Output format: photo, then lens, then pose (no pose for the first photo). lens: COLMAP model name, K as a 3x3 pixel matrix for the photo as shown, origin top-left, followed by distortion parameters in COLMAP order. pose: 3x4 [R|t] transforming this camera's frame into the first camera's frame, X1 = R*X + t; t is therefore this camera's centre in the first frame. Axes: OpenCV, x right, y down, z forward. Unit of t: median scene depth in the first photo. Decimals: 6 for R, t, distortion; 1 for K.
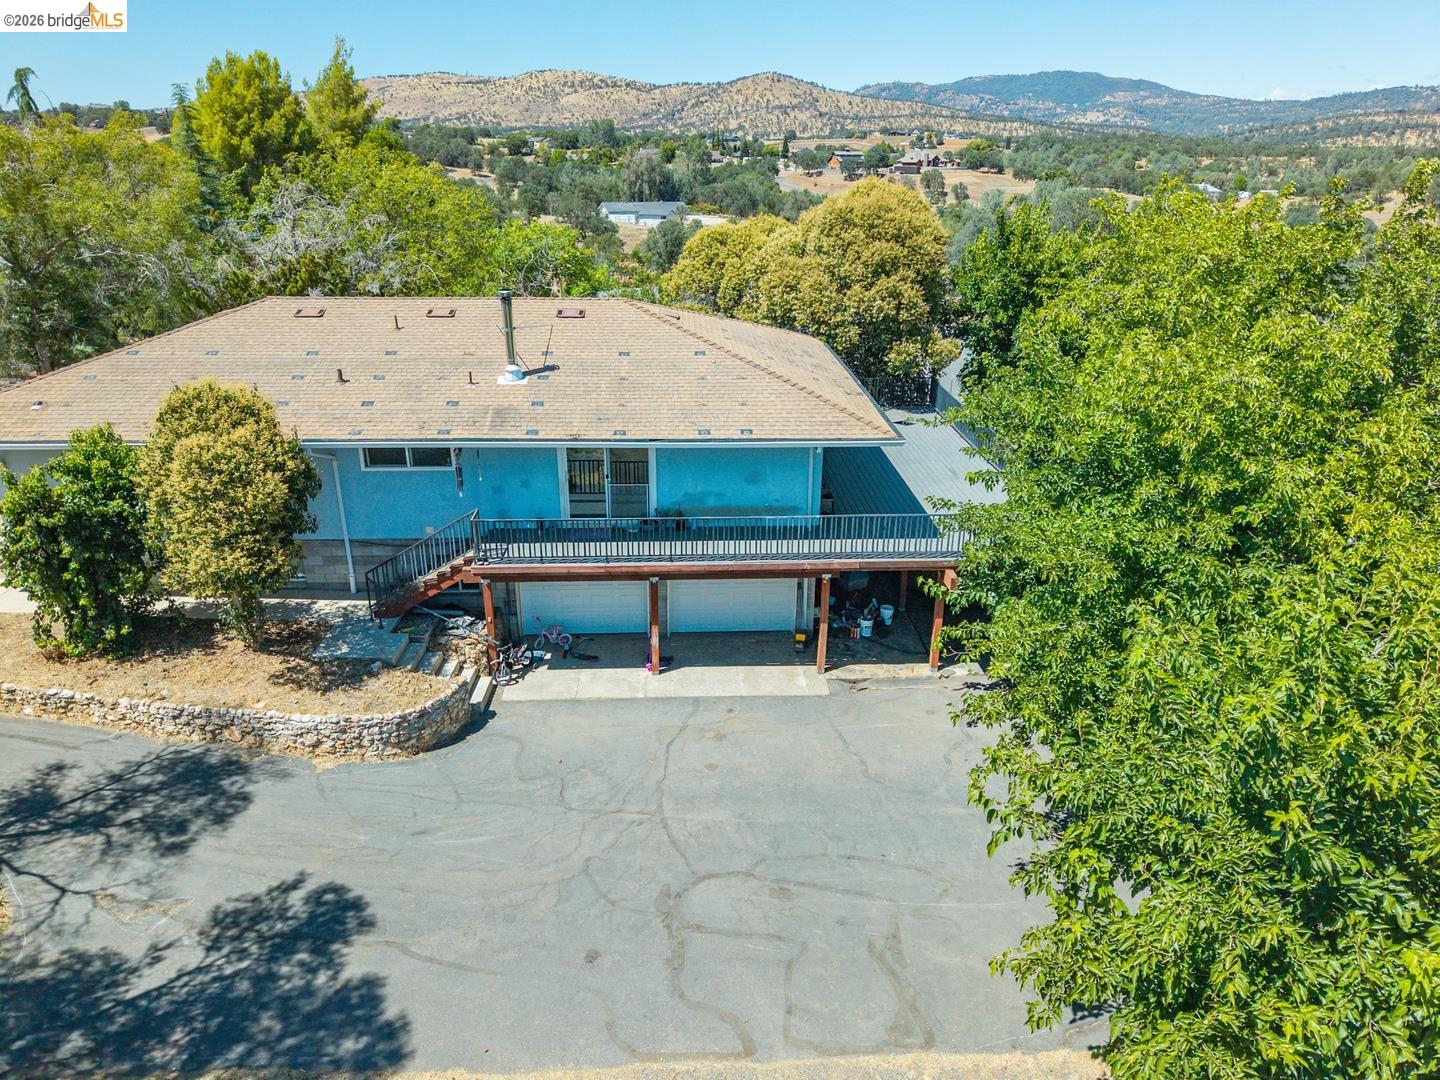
lens RADIAL K [[957.3, 0, 720.0], [0, 957.3, 540.0], [0, 0, 1]] dist [0.014164, -0.016917]
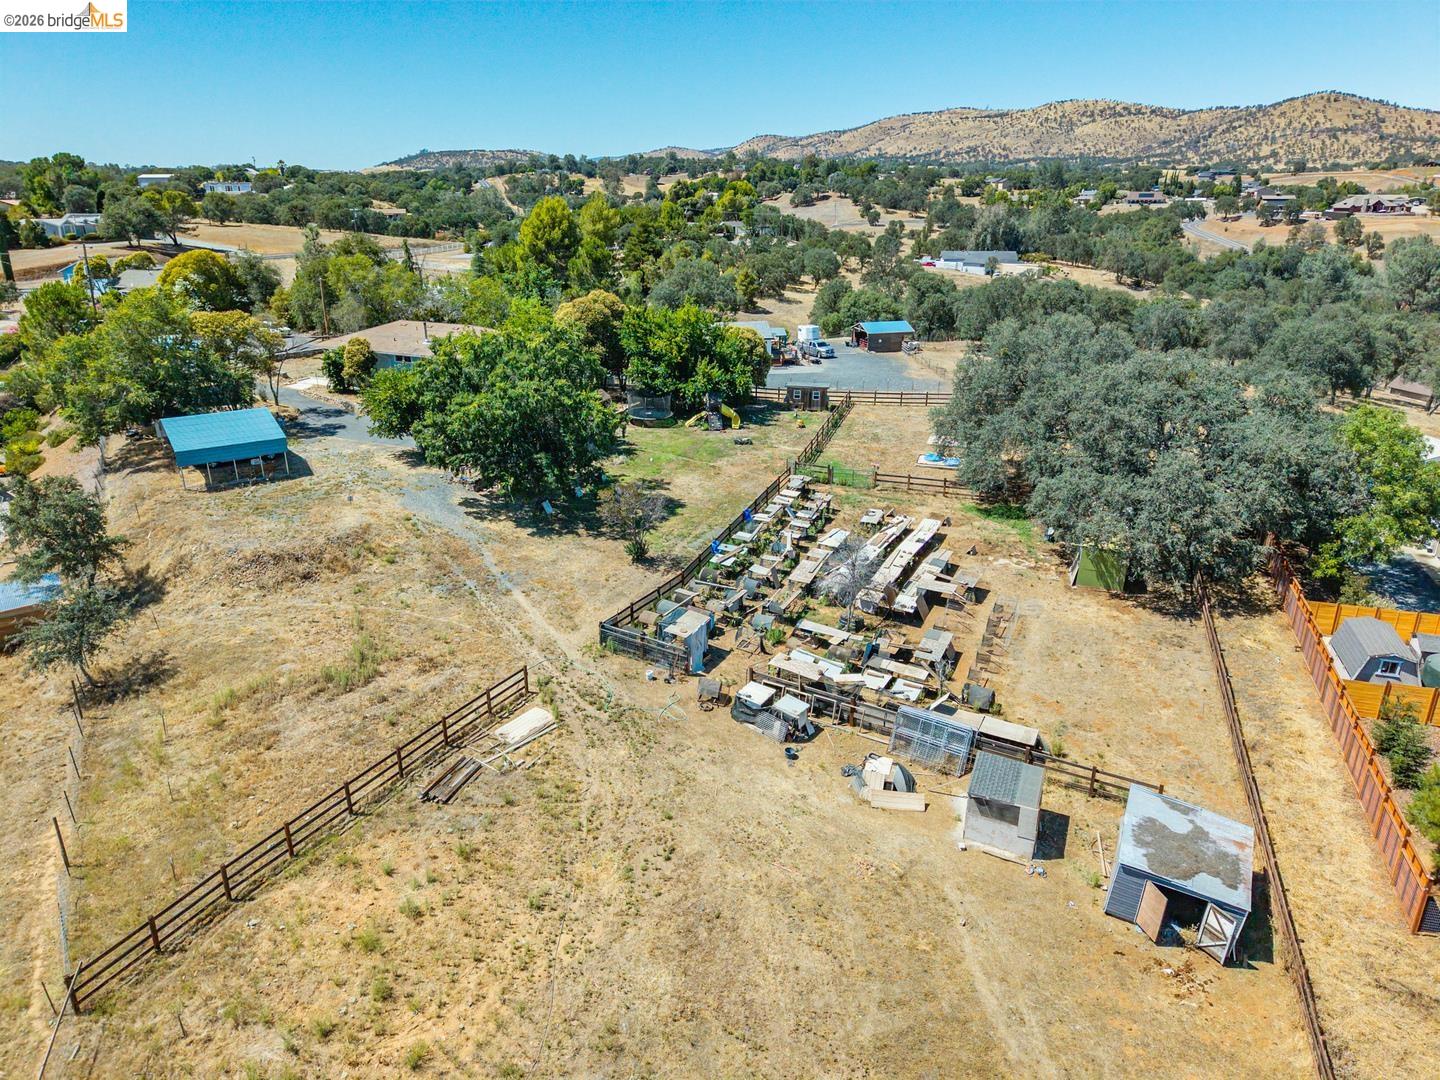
lens RADIAL K [[957.3, 0, 720.0], [0, 957.3, 540.0], [0, 0, 1]] dist [0.014164, -0.016917]
pose [[0.880962, 0.154081, -0.447397, 1.763501], [-0.166043, 0.986038, 0.012632, 0.250497], [0.443097, 0.063159, 0.894246, -1.276501]]
